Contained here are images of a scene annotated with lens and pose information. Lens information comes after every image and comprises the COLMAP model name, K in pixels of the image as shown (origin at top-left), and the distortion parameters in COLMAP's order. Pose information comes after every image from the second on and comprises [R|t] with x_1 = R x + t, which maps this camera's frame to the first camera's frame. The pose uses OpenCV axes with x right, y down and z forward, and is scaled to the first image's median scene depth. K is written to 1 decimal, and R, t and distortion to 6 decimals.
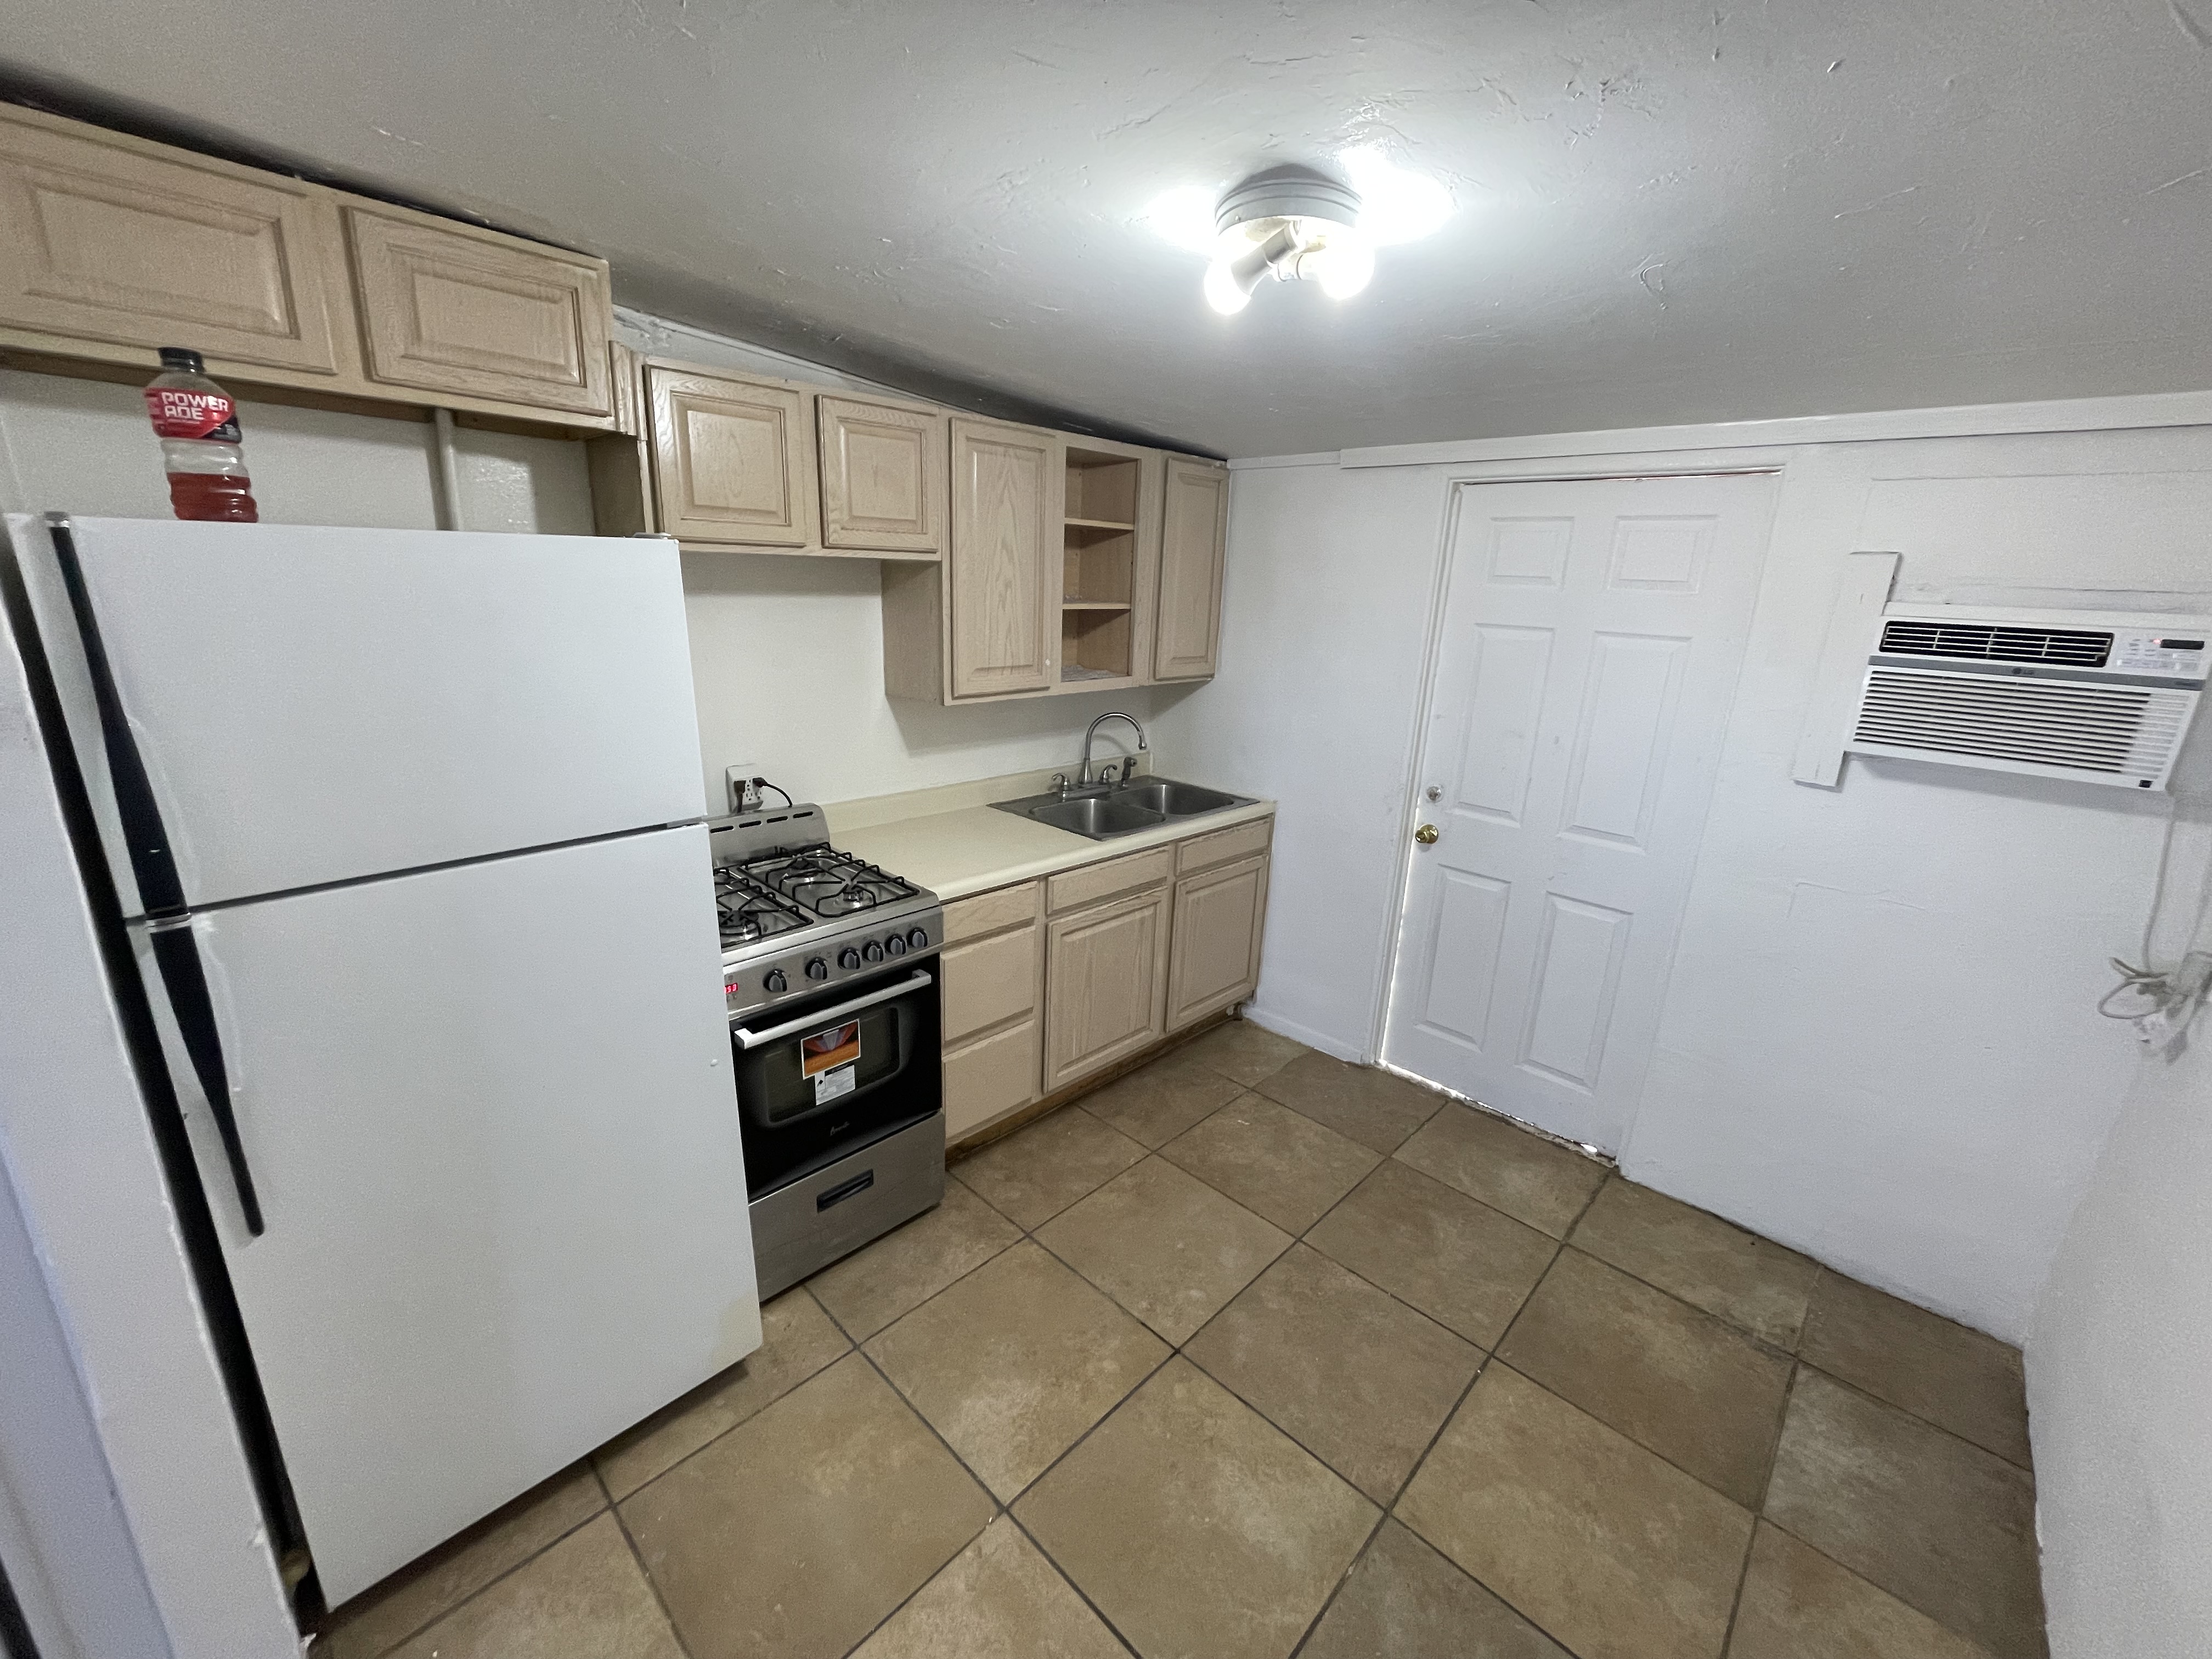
lens RADIAL K [[888.2, 0, 1100.9], [0, 888.2, 829.1], [0, 0, 1]] dist [-0.003924, 0.000089]
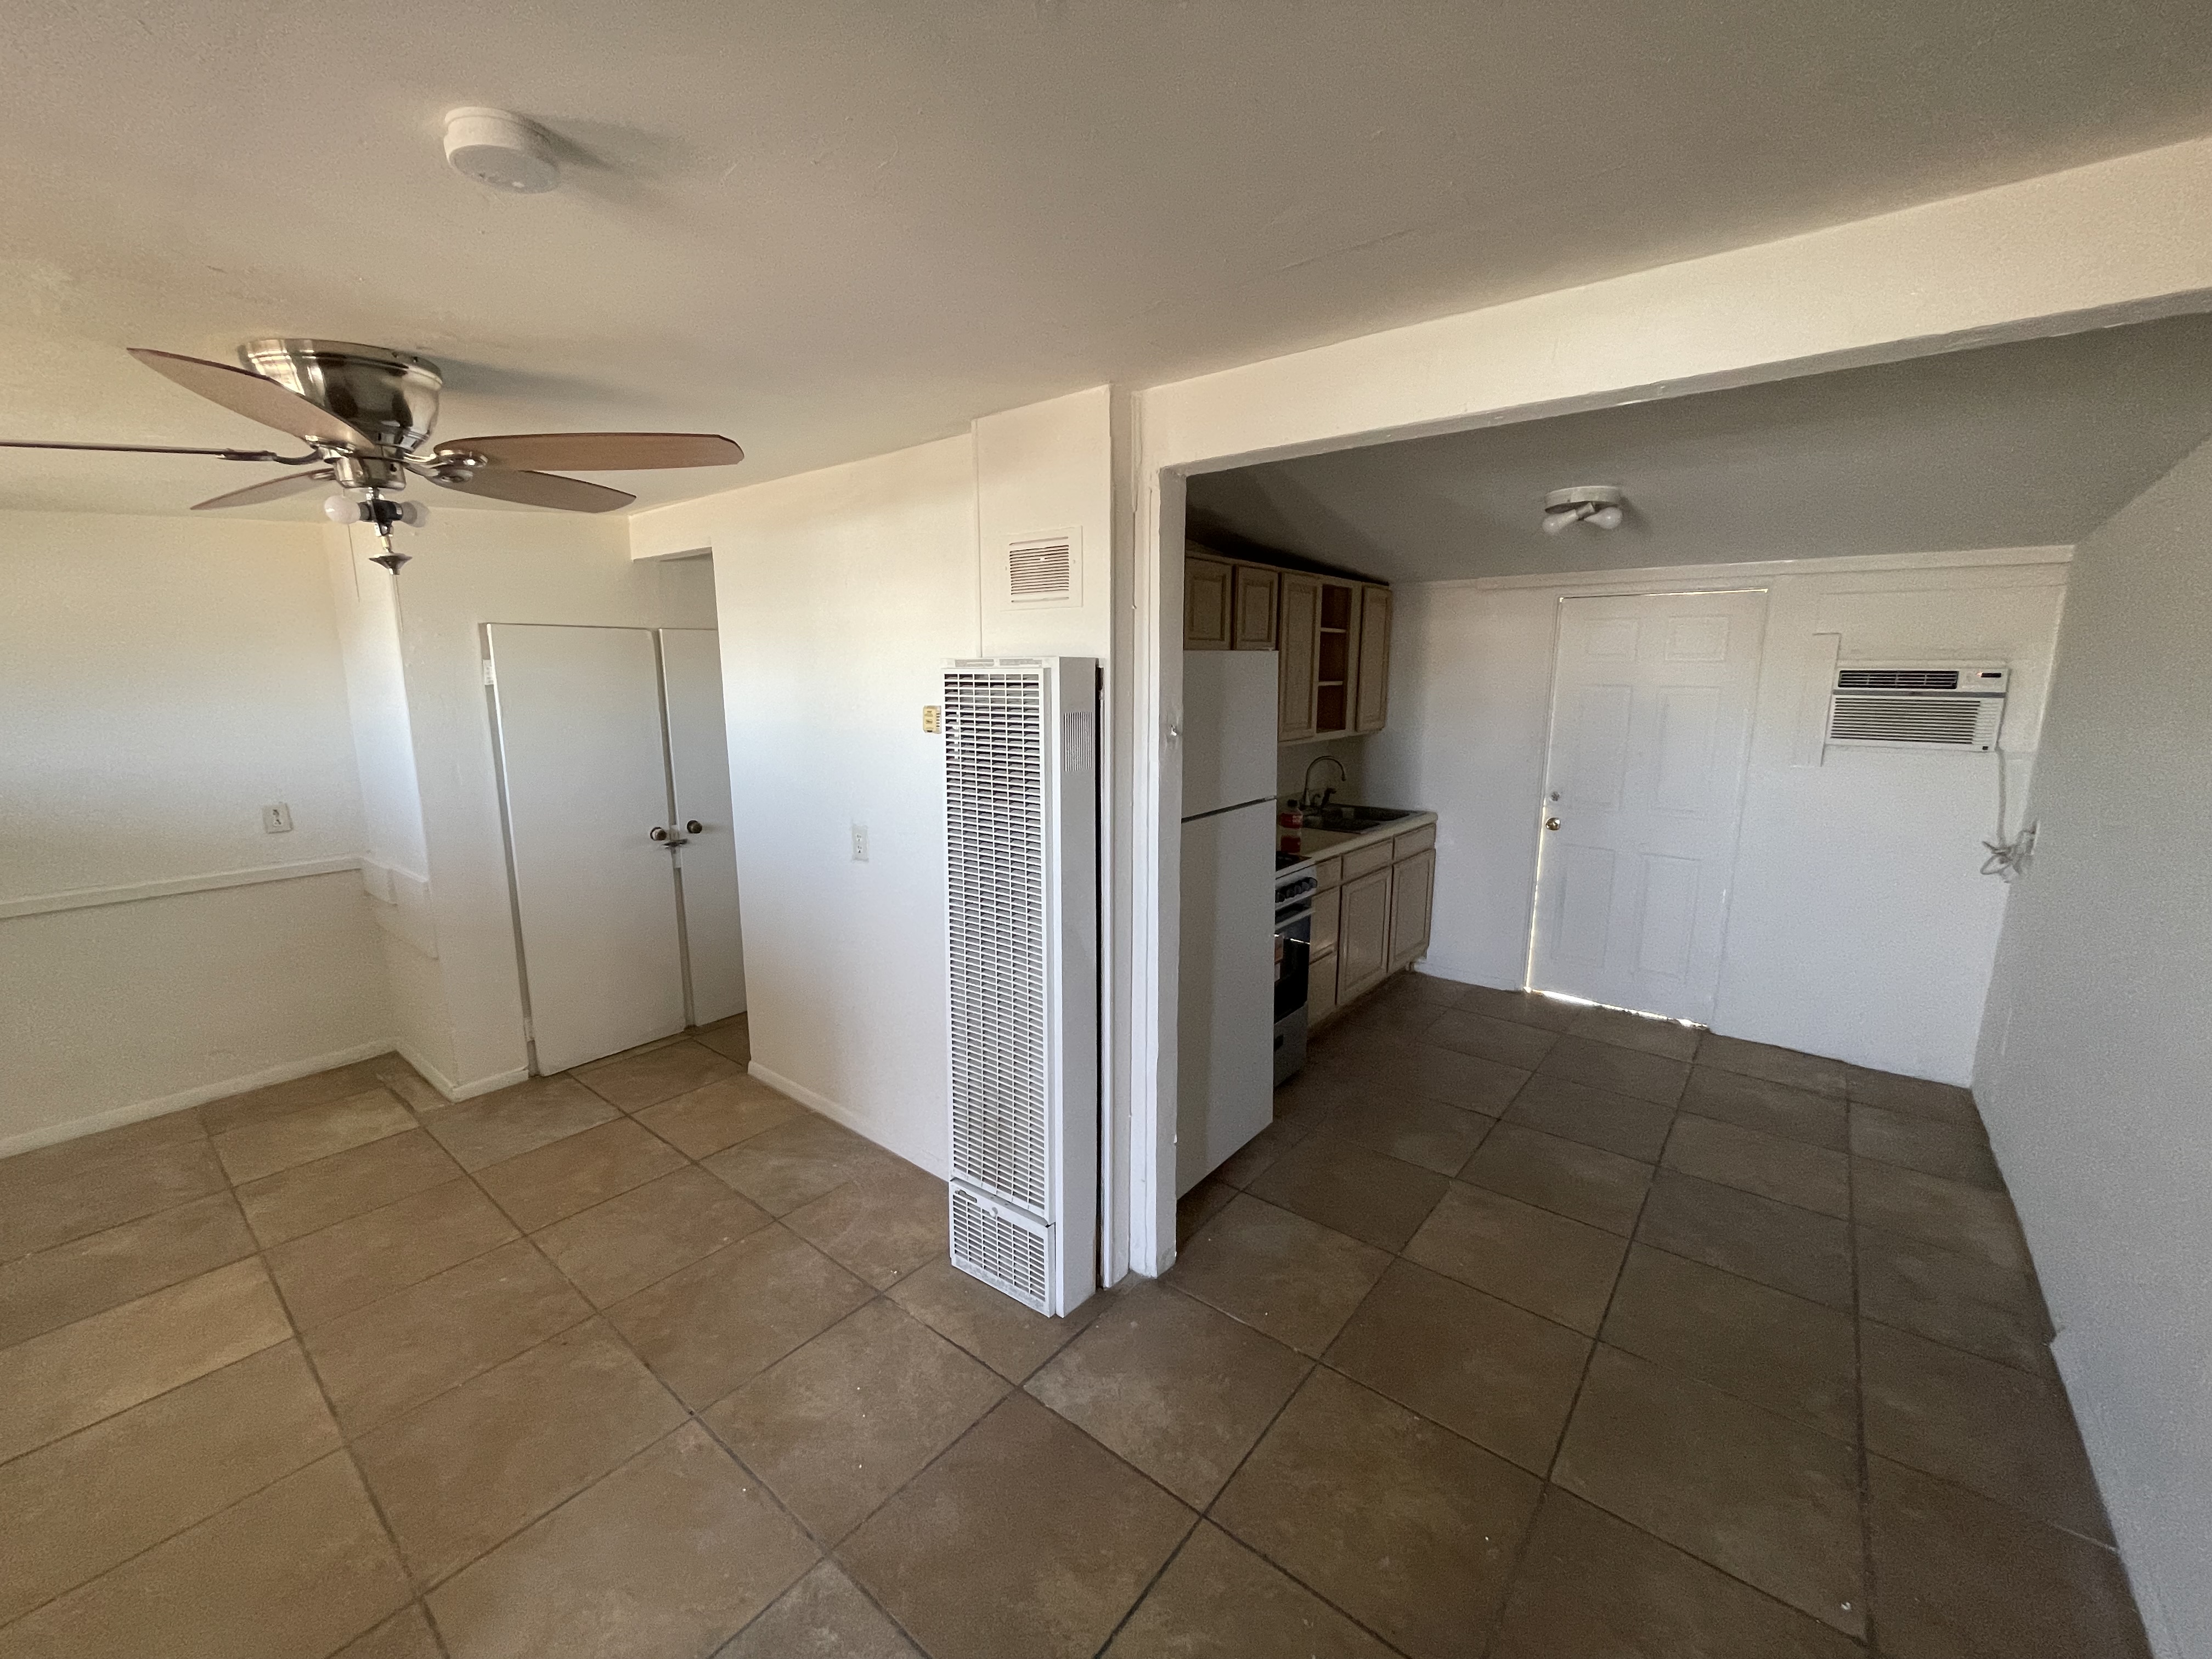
lens RADIAL K [[888.2, 0, 1105.7], [0, 888.2, 829.8], [0, 0, 1]] dist [-0.003924, 0.000089]
pose [[0.995681, -0.051909, 0.076973, -0.734454], [0.058993, 0.993935, -0.092803, 0.162140], [-0.071689, 0.096943, 0.992705, -0.630868]]
